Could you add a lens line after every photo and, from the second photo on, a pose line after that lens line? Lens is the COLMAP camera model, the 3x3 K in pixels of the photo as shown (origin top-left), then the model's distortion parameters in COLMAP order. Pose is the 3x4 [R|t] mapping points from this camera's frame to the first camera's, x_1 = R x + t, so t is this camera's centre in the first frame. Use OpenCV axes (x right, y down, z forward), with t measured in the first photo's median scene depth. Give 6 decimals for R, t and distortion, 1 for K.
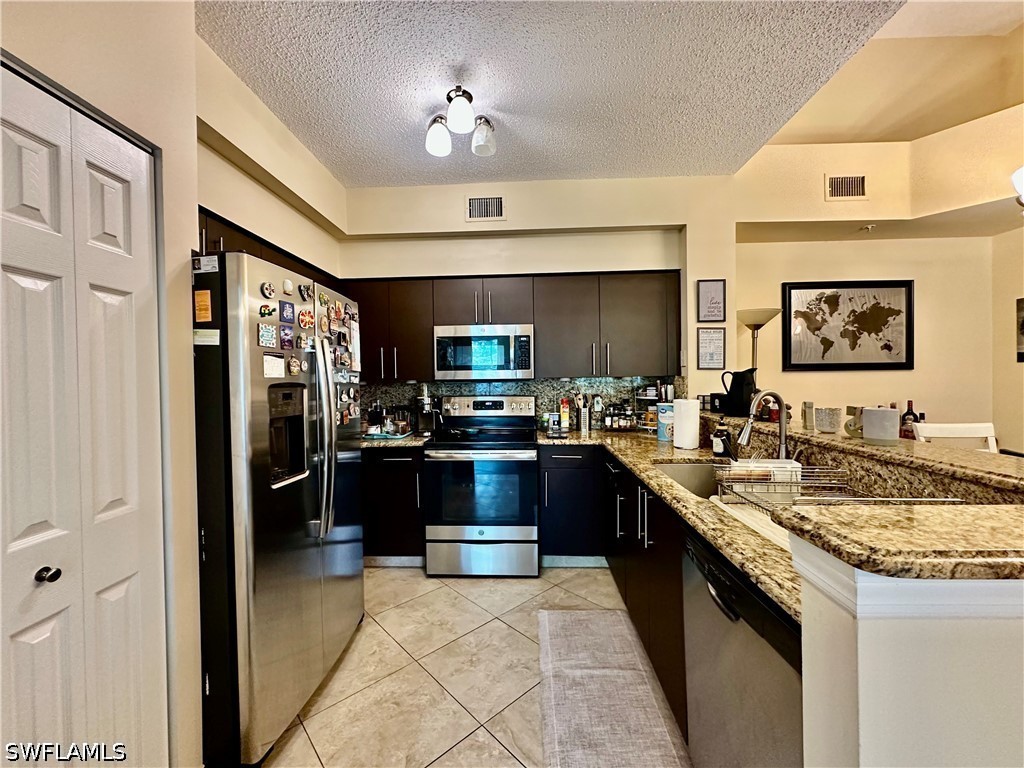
lens RADIAL K [[410.0, 0, 512.5], [0, 410.0, 382.7], [0, 0, 1]] dist [-0.003797, 0.001341]
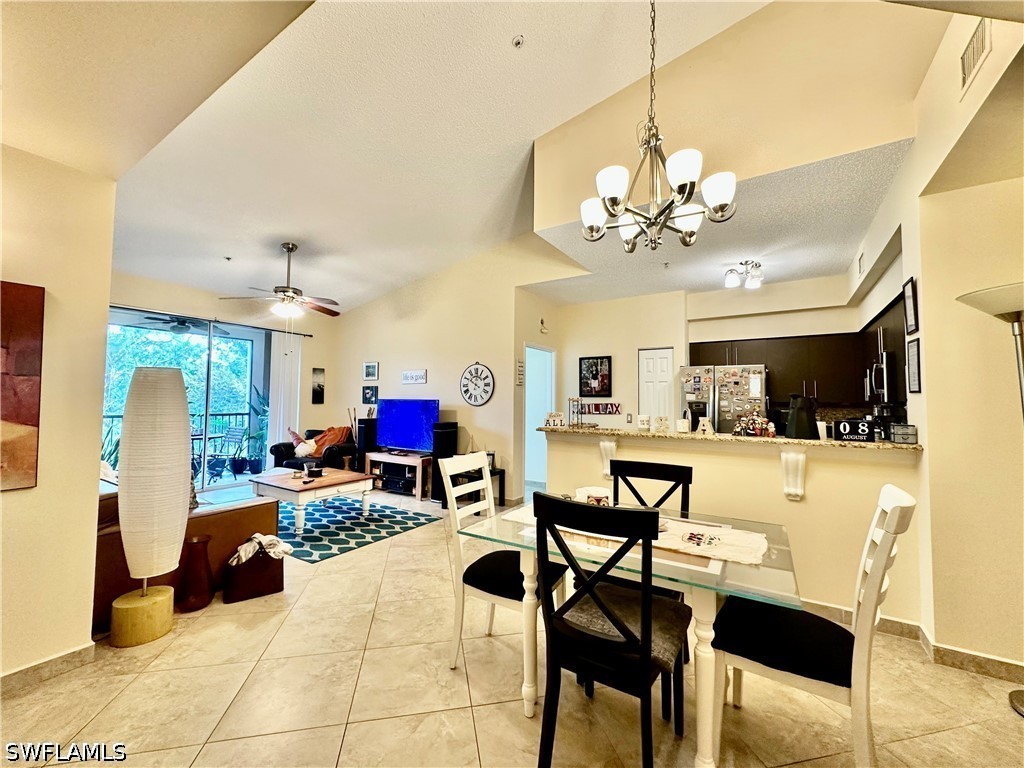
lens RADIAL K [[410.0, 0, 512.7], [0, 410.0, 382.9], [0, 0, 1]] dist [-0.003797, 0.001341]
pose [[-0.510700, -0.029144, -0.859265, 1.498823], [-0.009034, 0.999552, -0.028532, -0.020924], [0.859711, -0.006809, -0.510735, 0.708856]]
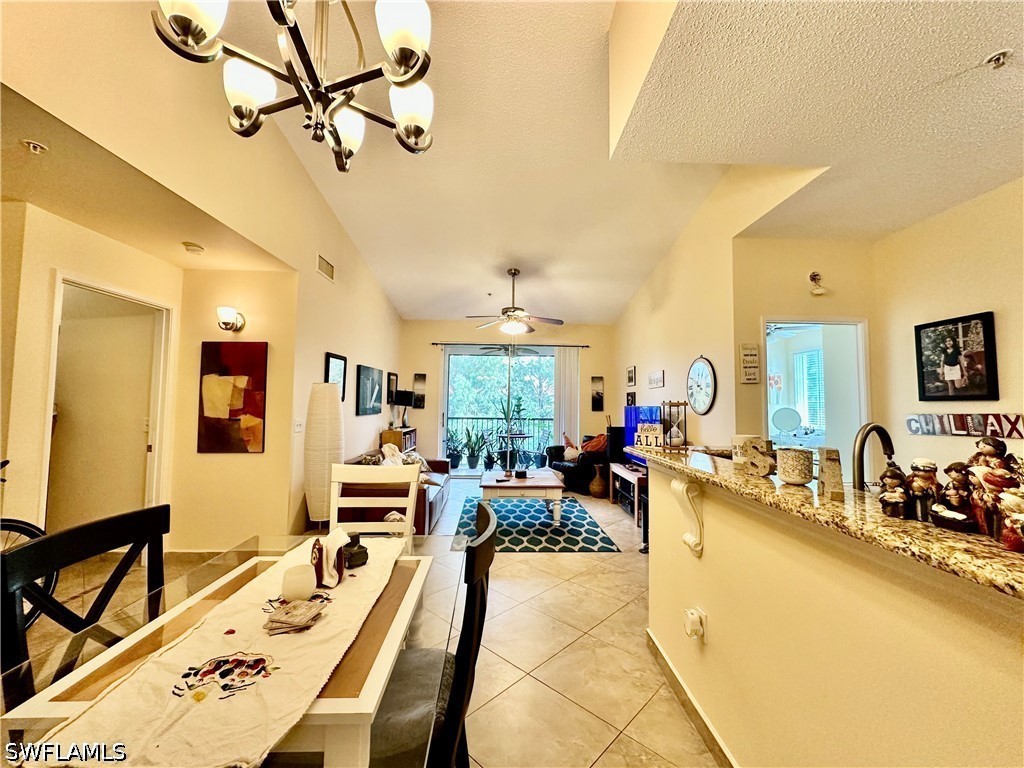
lens RADIAL K [[410.0, 0, 510.8], [0, 410.0, 384.3], [0, 0, 1]] dist [-0.003797, 0.001341]
pose [[-0.997886, -0.000565, -0.064992, 0.733620], [0.002269, 0.999050, -0.043520, -0.011890], [0.064955, -0.043575, -0.996936, 0.934354]]
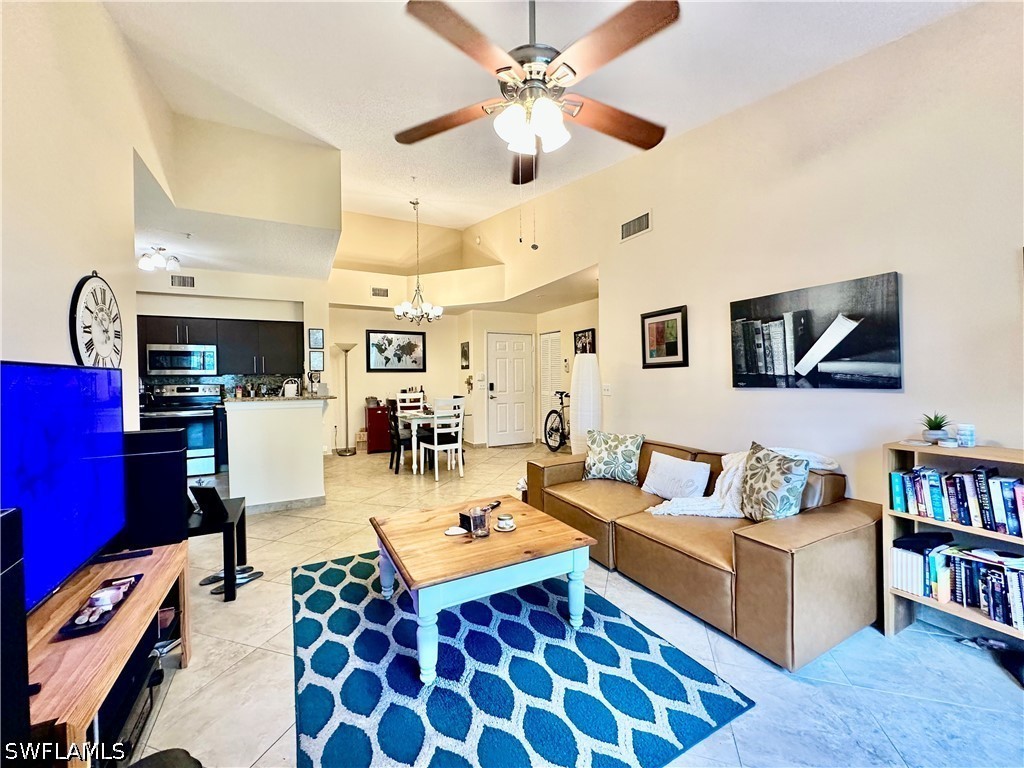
lens RADIAL K [[410.0, 0, 510.5], [0, 410.0, 384.7], [0, 0, 1]] dist [-0.003797, 0.001341]
pose [[0.870553, -0.004699, 0.492053, 0.301676], [0.001669, 0.999977, 0.006597, 0.026317], [-0.492072, -0.004922, 0.870540, -1.293863]]
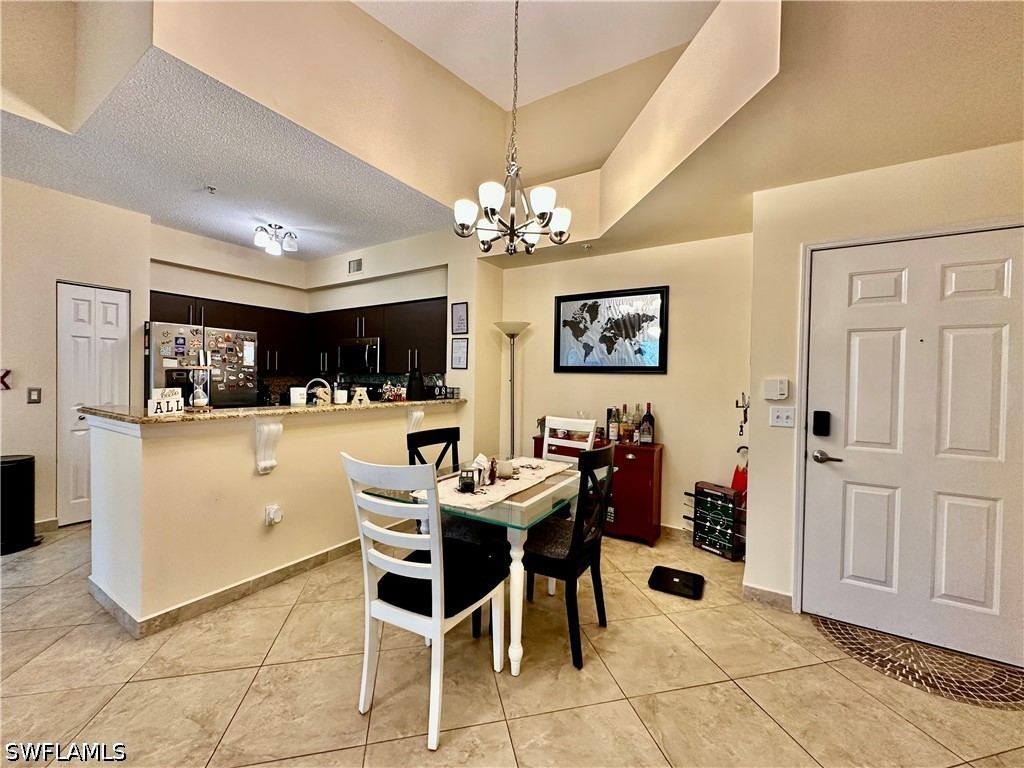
lens RADIAL K [[410.0, 0, 513.0], [0, 410.0, 382.6], [0, 0, 1]] dist [-0.003797, 0.001341]
pose [[0.864136, 0.035905, -0.501977, 1.269586], [-0.034619, 0.999330, 0.011883, -0.009272], [0.502067, 0.007109, 0.864799, -0.077698]]
